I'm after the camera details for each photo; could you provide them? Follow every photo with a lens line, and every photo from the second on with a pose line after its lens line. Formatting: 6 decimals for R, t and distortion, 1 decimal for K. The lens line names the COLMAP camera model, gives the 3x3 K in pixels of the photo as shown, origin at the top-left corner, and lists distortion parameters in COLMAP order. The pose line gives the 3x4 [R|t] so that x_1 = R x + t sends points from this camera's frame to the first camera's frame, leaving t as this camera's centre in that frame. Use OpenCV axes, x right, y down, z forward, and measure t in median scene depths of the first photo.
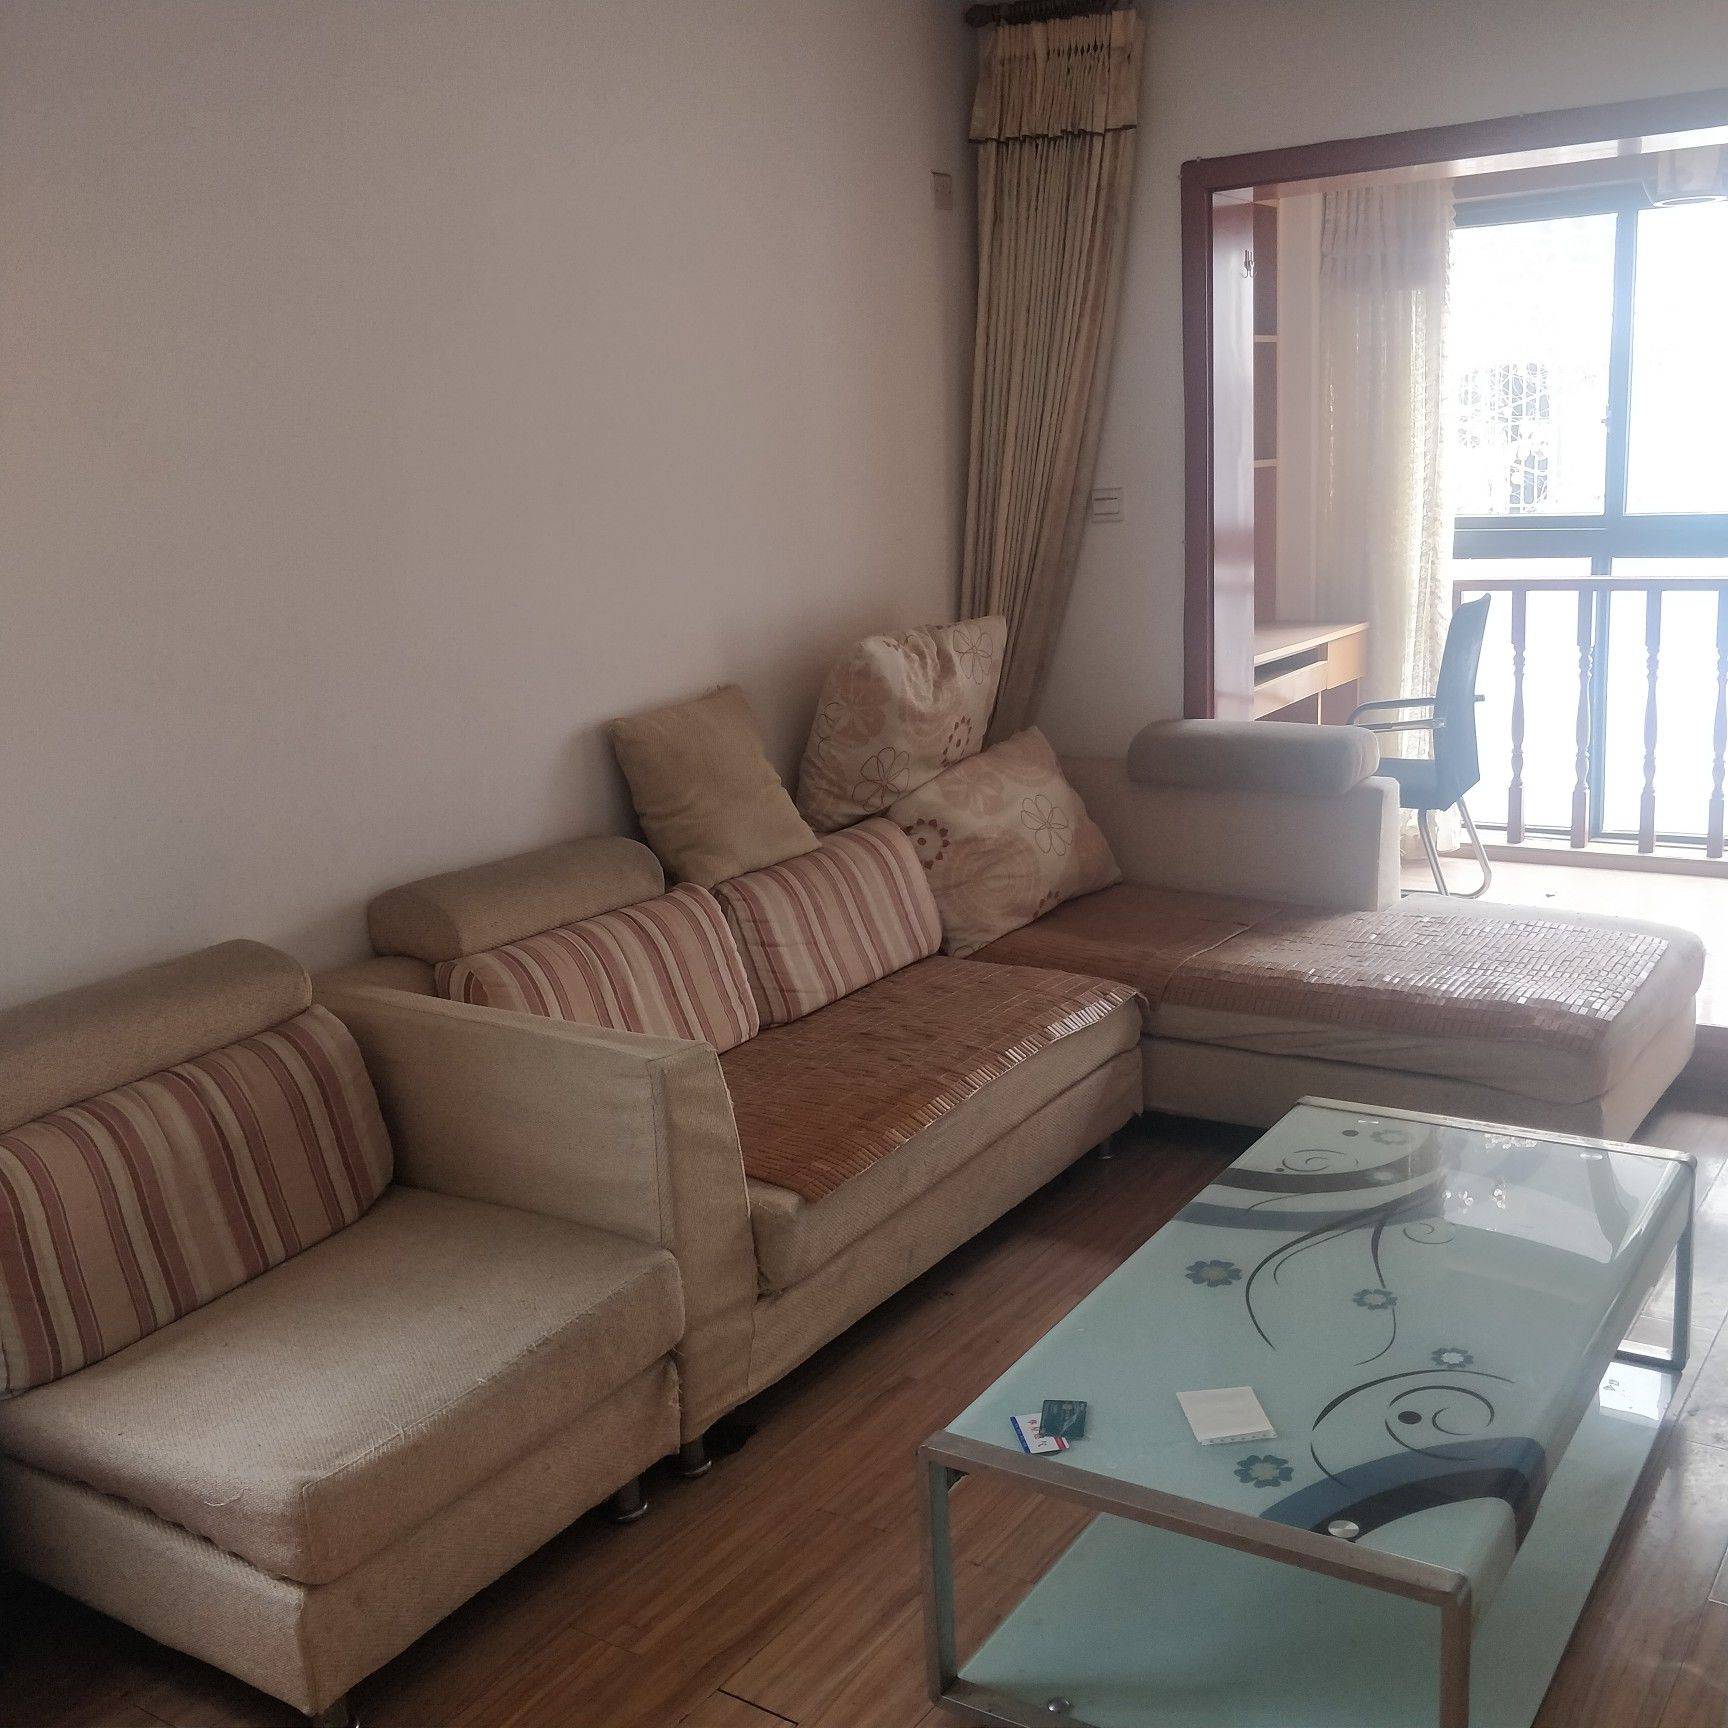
lens RADIAL K [[1869.0, 0, 867.5], [0, 1869.0, 875.3], [0, 0, 1]] dist [0.149814, -0.421814]
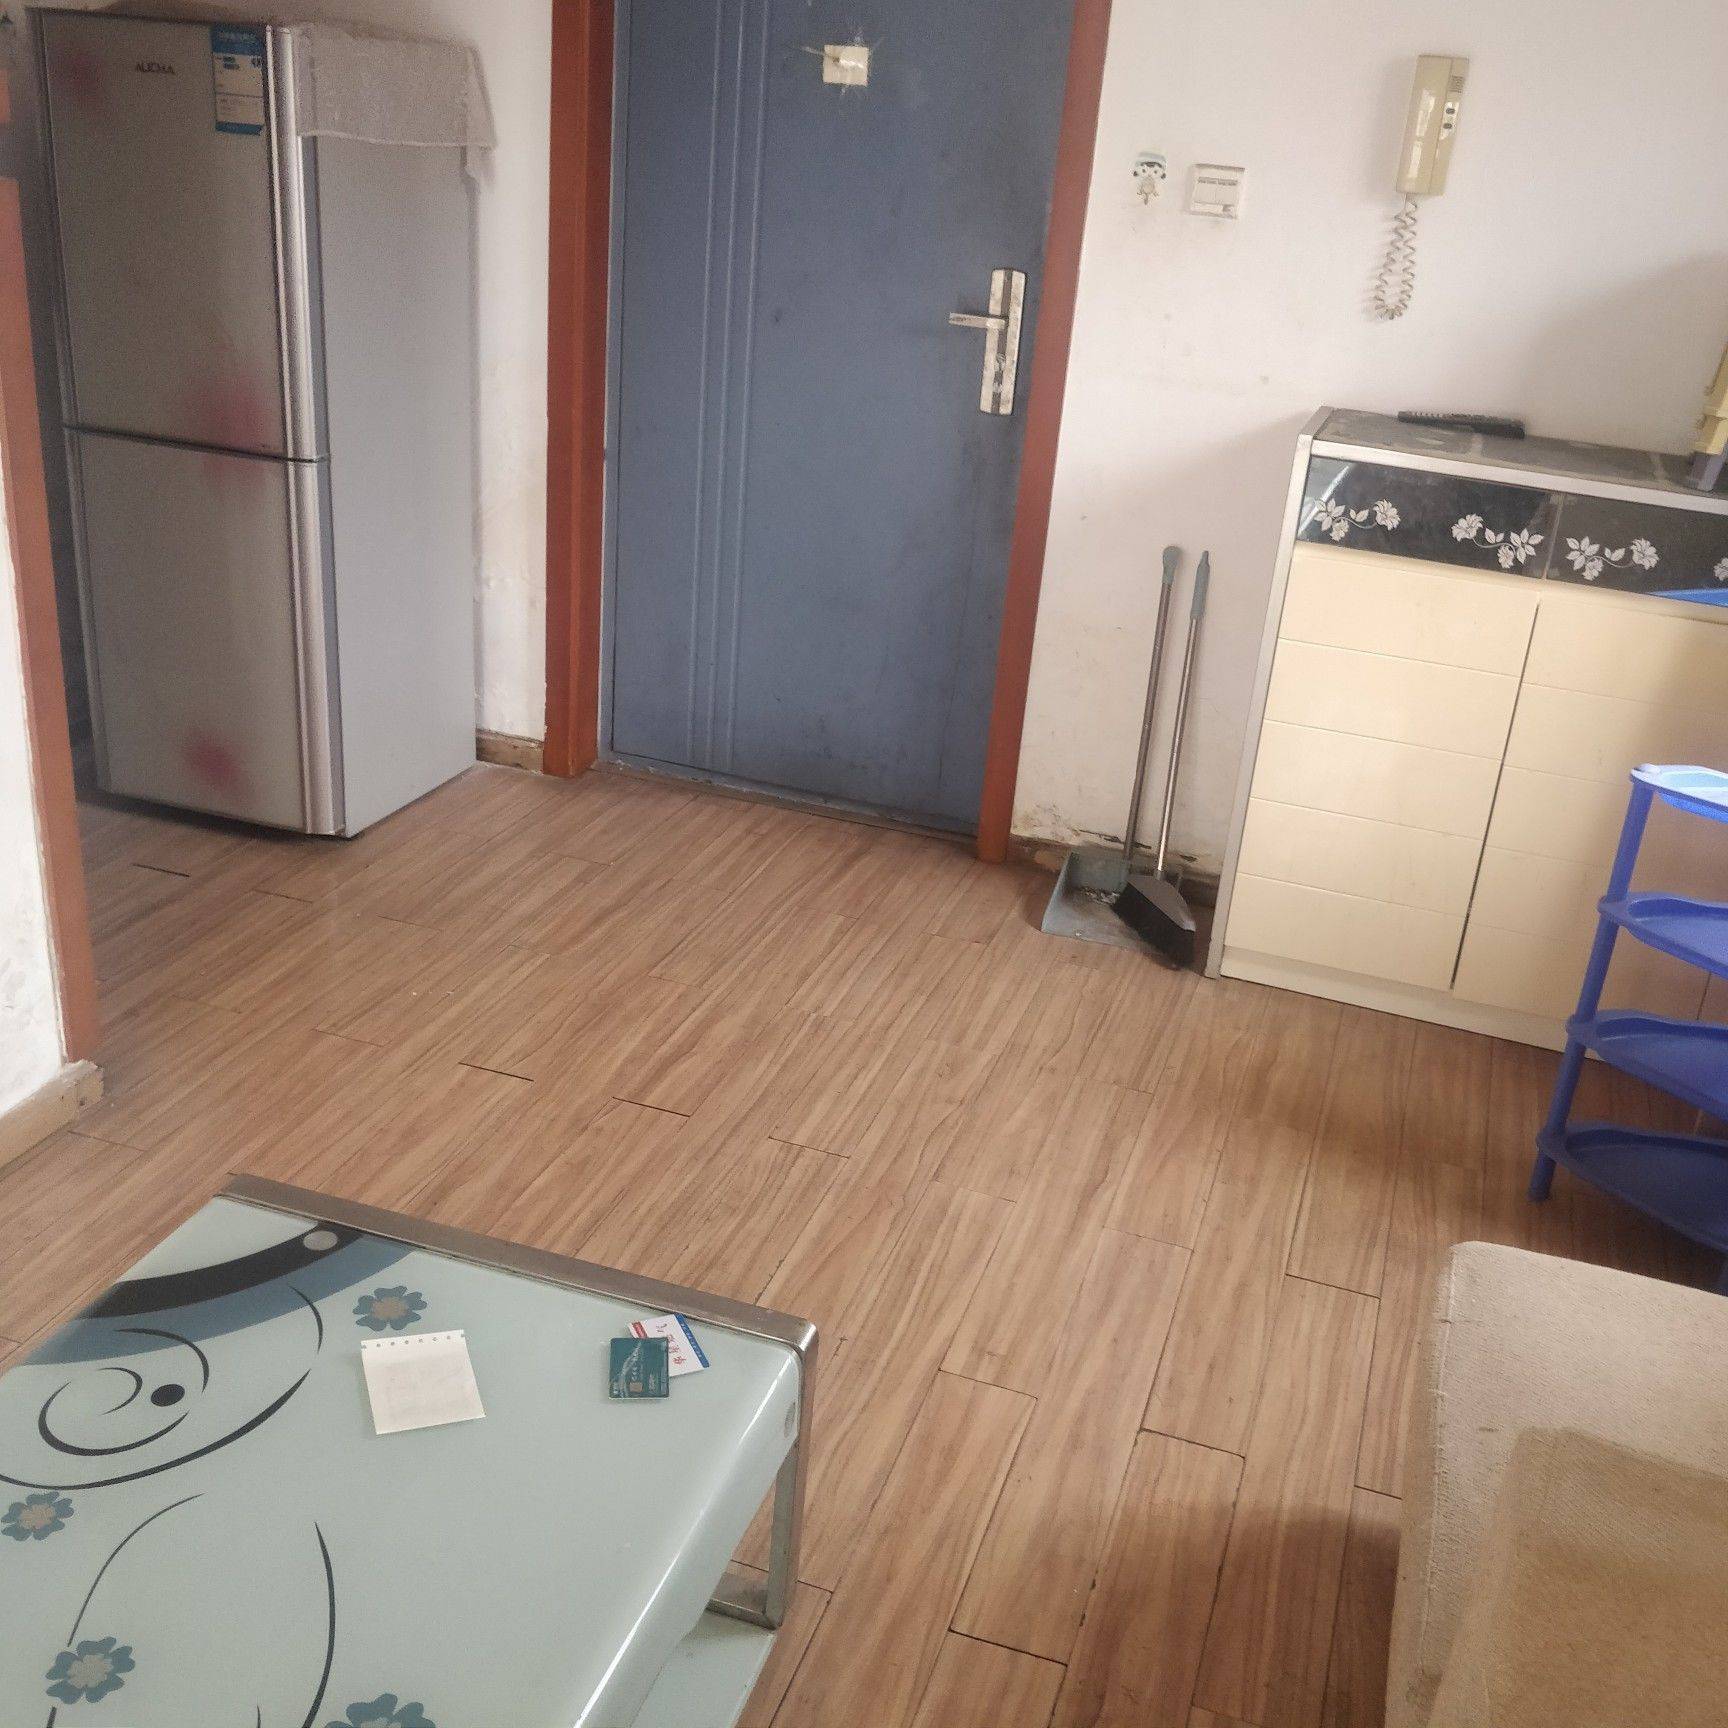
lens RADIAL K [[1869.0, 0, 867.5], [0, 1869.0, 875.3], [0, 0, 1]] dist [0.149814, -0.421814]
pose [[-0.961634, 0.085565, -0.260649, 0.108850], [-0.090512, 0.797956, 0.595880, -0.182430], [0.258973, 0.596611, -0.759598, 0.821262]]
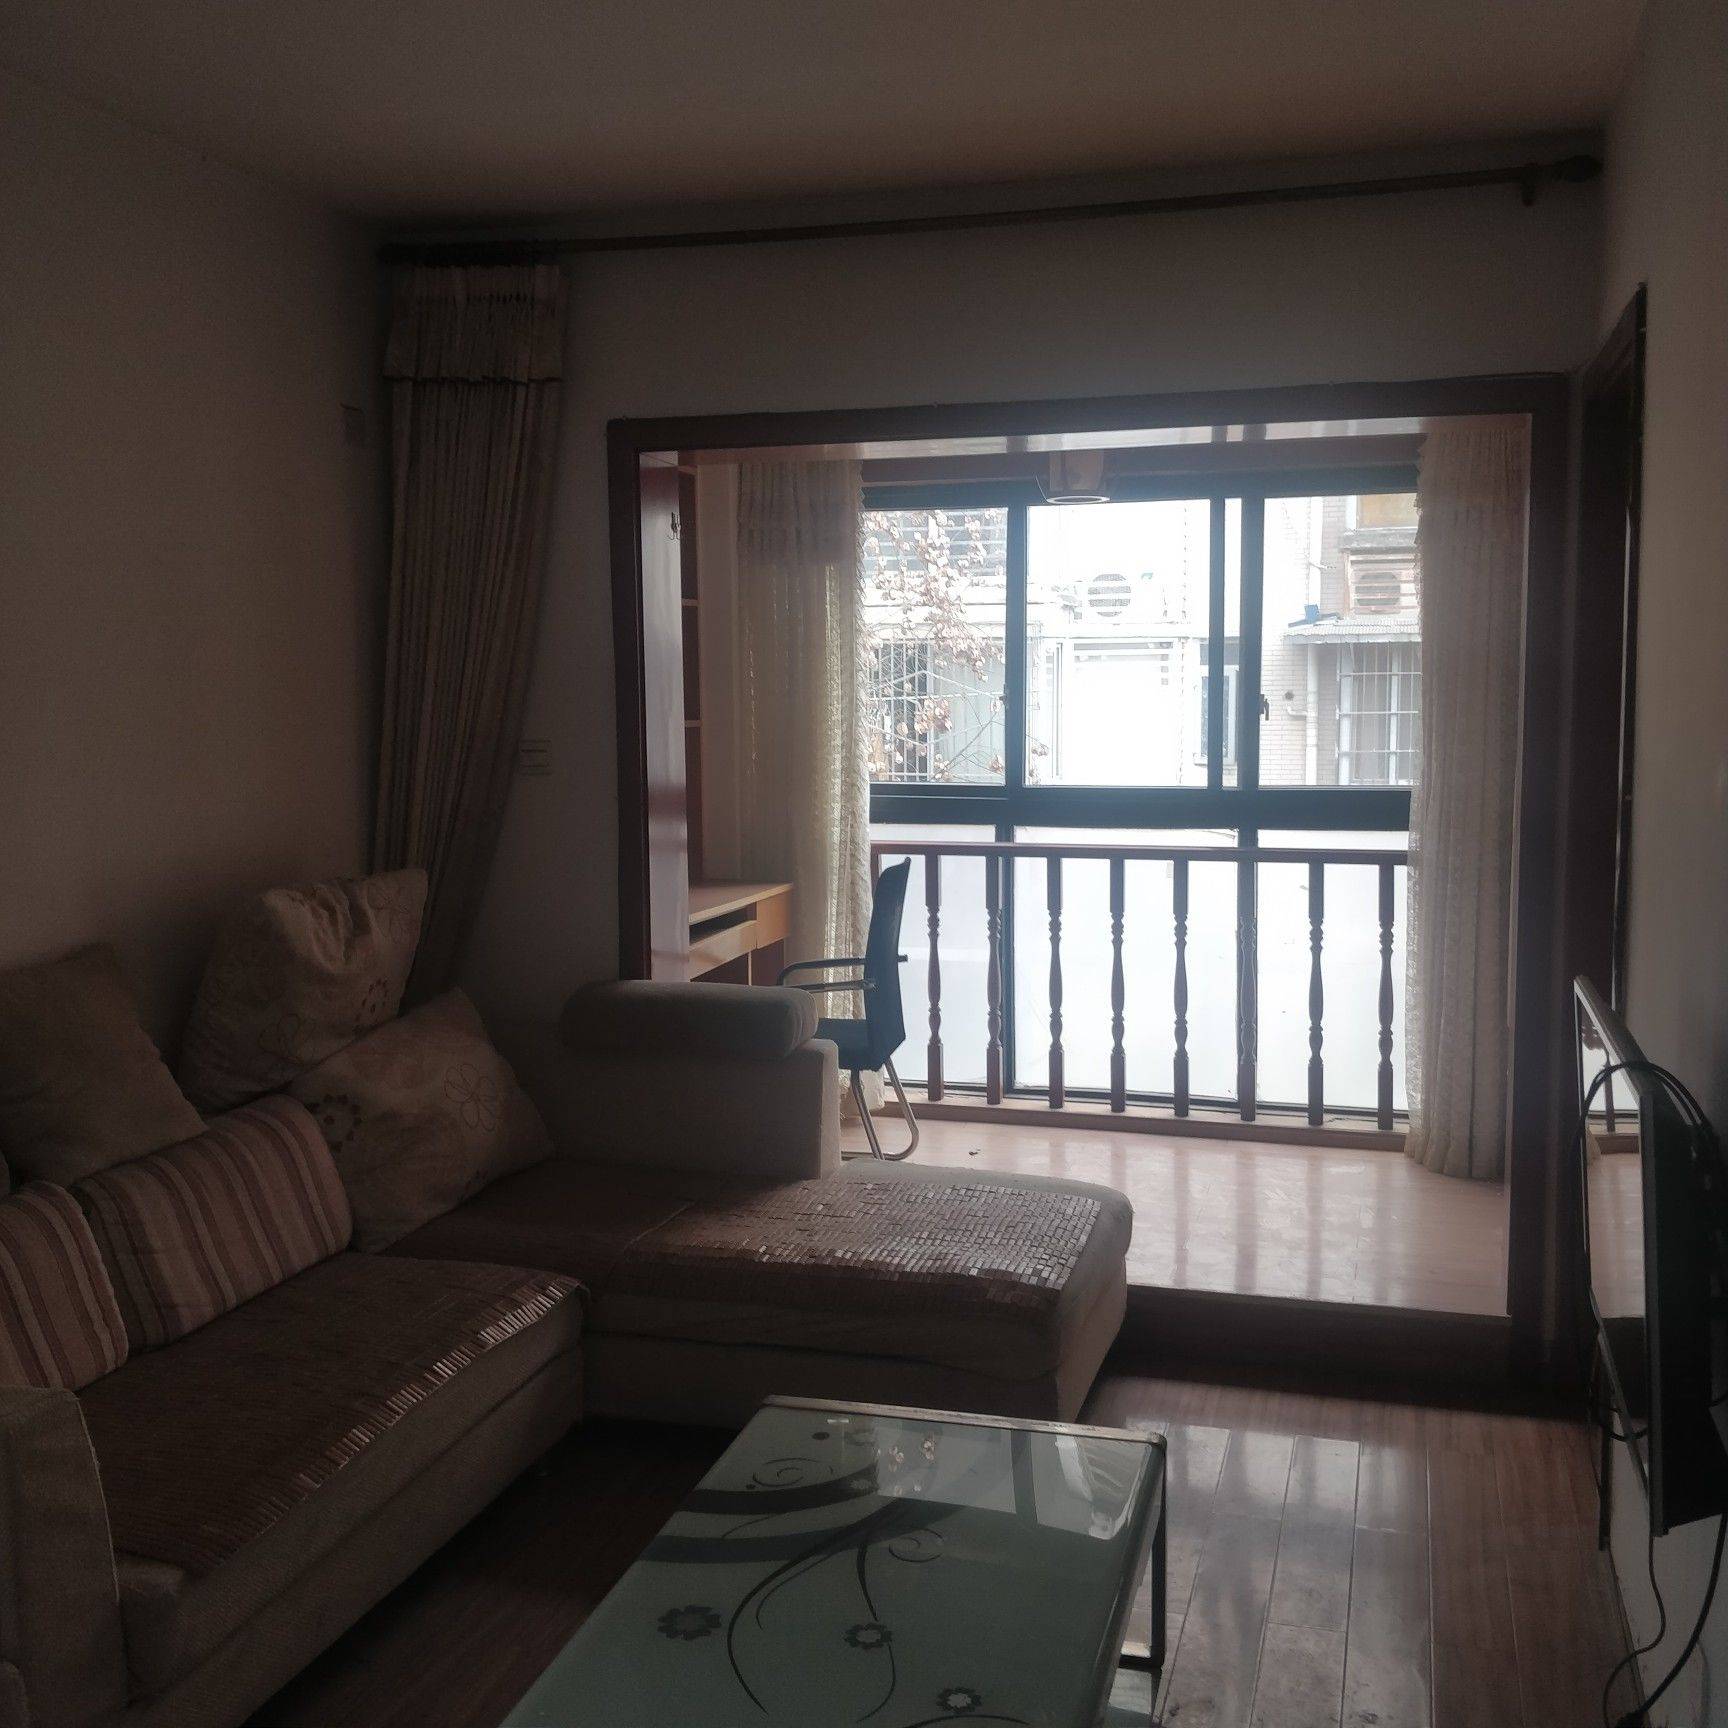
lens RADIAL K [[1869.0, 0, 867.5], [0, 1869.0, 875.3], [0, 0, 1]] dist [0.149814, -0.421814]
pose [[0.948838, 0.015182, 0.315399, -0.012750], [0.026830, 0.991355, -0.128433, -0.011224], [-0.314622, 0.130325, 0.940228, 0.064869]]
